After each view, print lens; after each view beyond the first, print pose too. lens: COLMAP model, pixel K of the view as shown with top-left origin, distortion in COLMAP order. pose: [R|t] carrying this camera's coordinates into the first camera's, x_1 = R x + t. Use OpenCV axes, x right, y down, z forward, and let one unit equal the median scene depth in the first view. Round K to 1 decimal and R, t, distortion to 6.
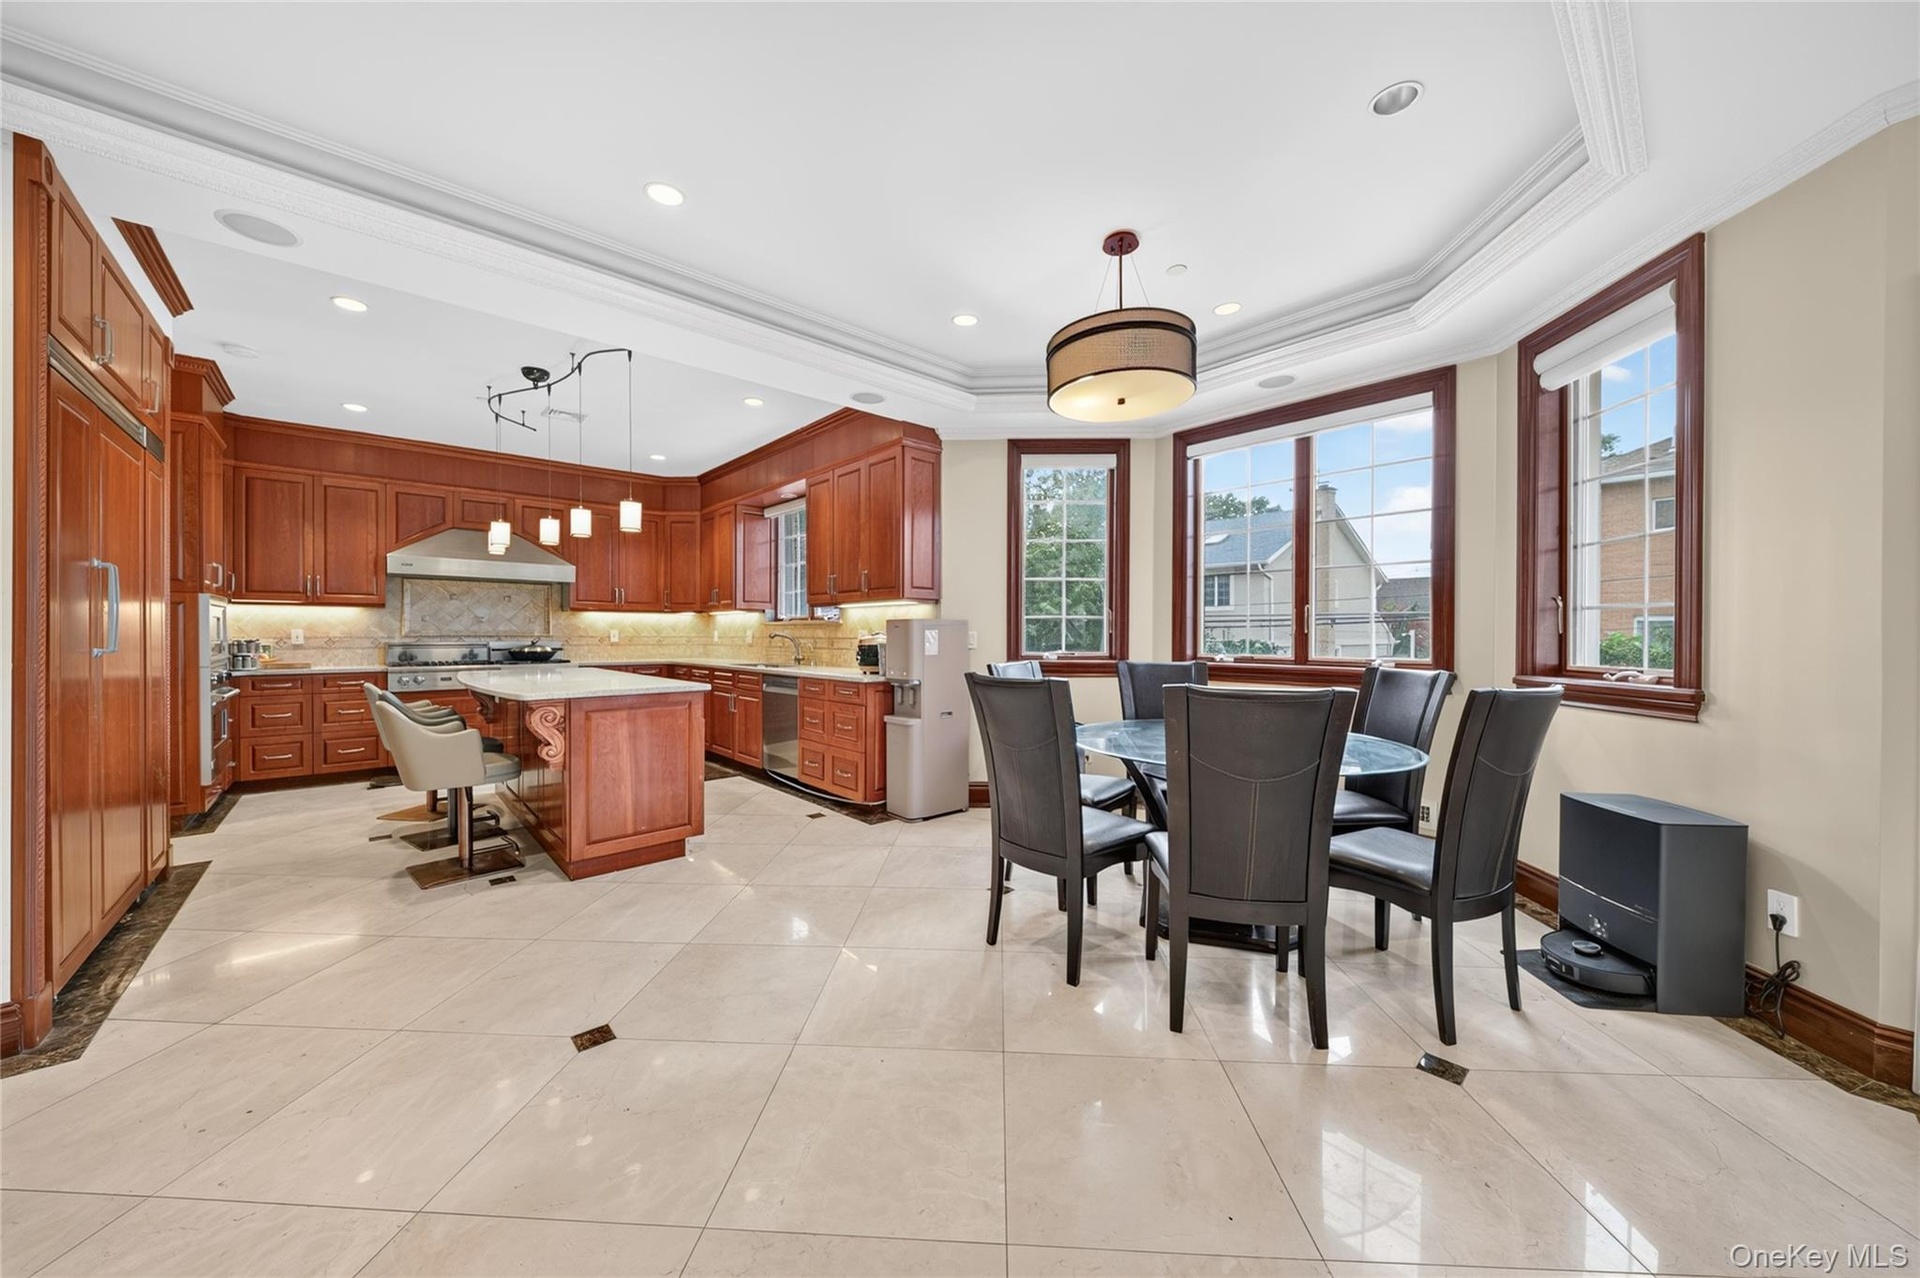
lens RADIAL K [[685.7, 0, 960.0], [0, 685.7, 639.0], [0, 0, 1]] dist [-0.000332, -0.000106]
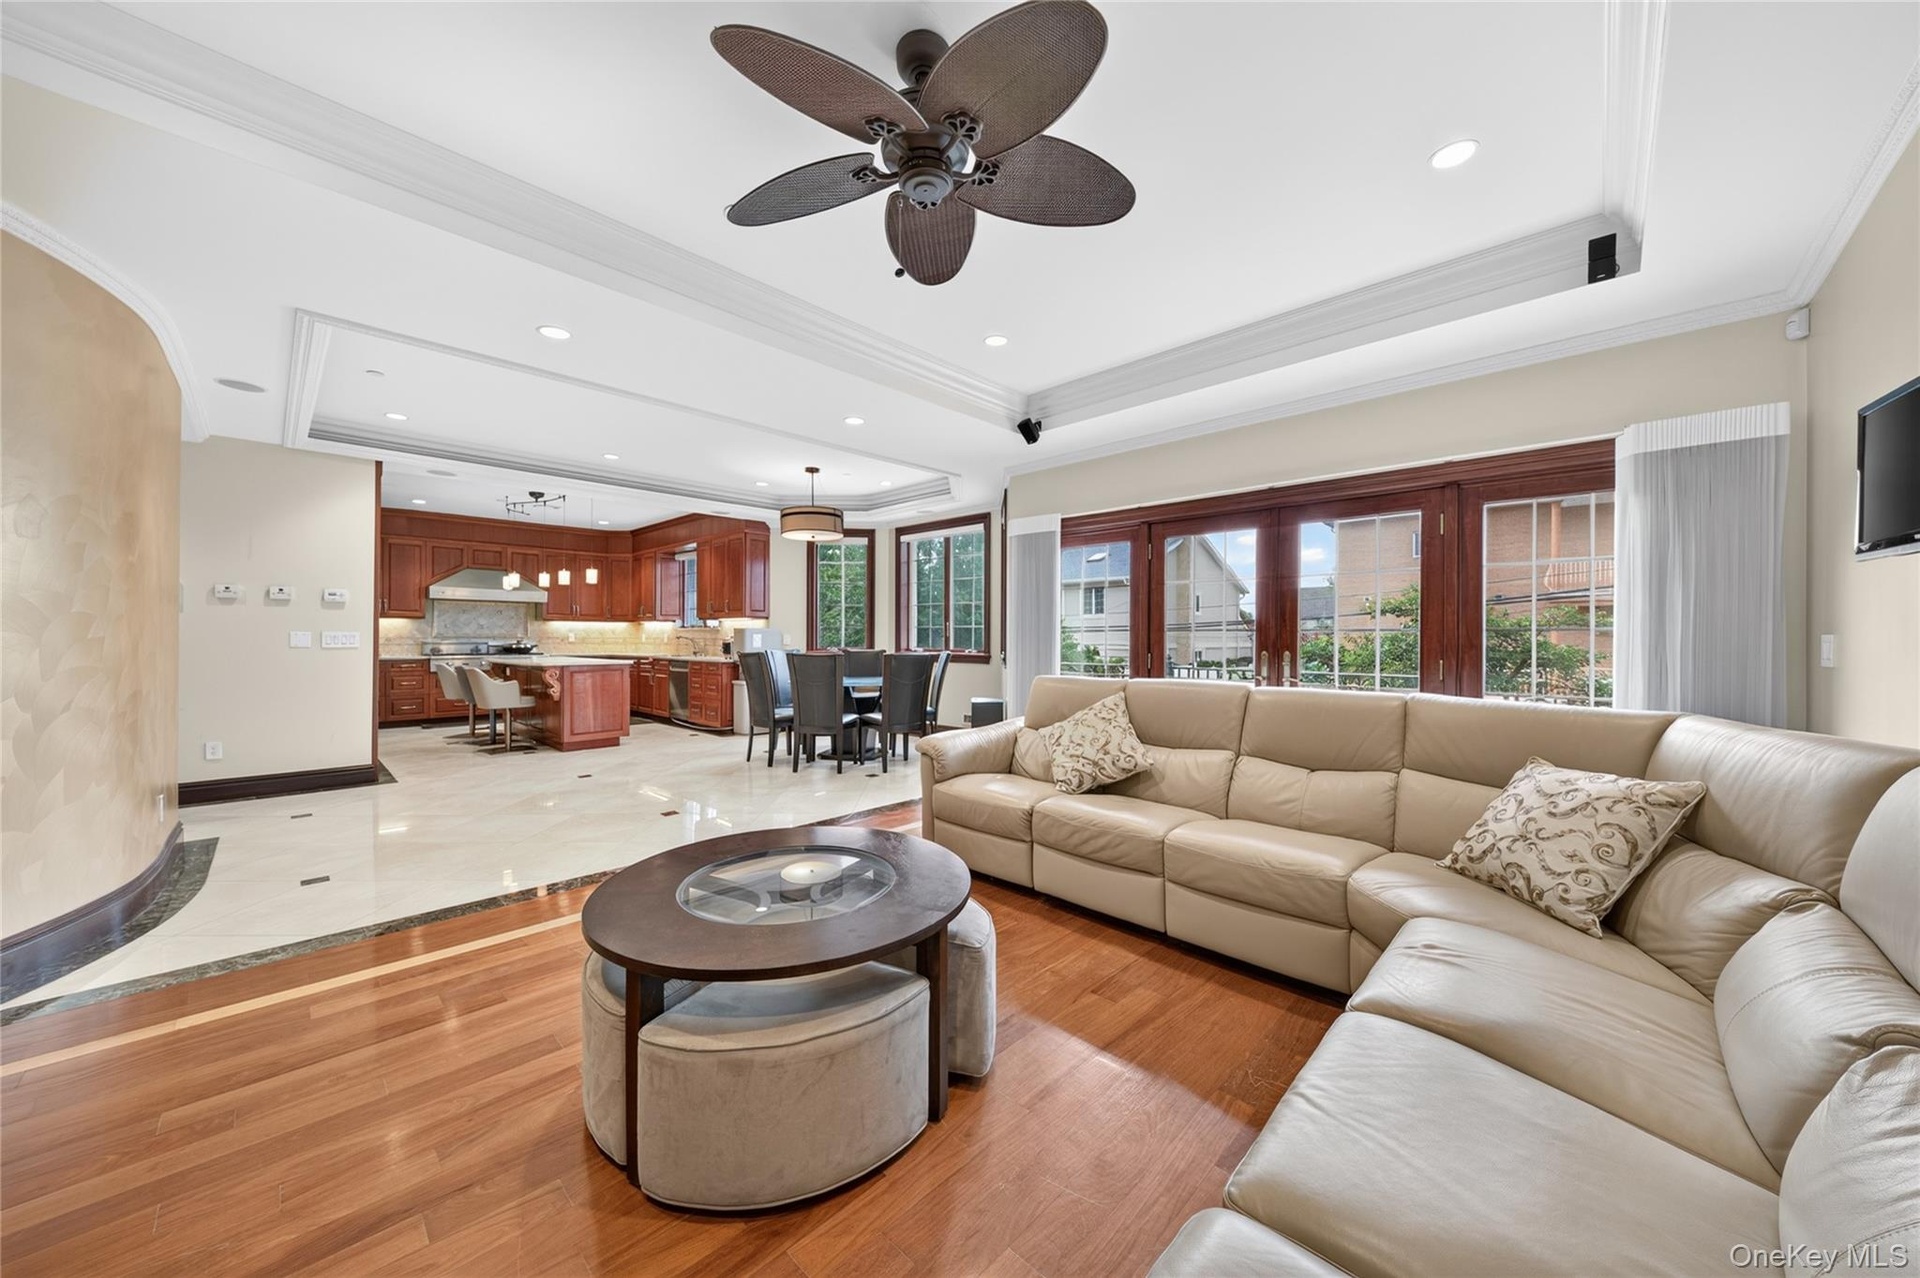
lens RADIAL K [[671.8, 0, 960.0], [0, 671.8, 639.0], [0, 0, 1]] dist [-0.000284, -0.000110]
pose [[0.996569, 0.001776, 0.082752, 0.299705], [-0.001336, 0.999985, -0.005368, 0.008098], [-0.082760, 0.005239, 0.996556, -0.728932]]
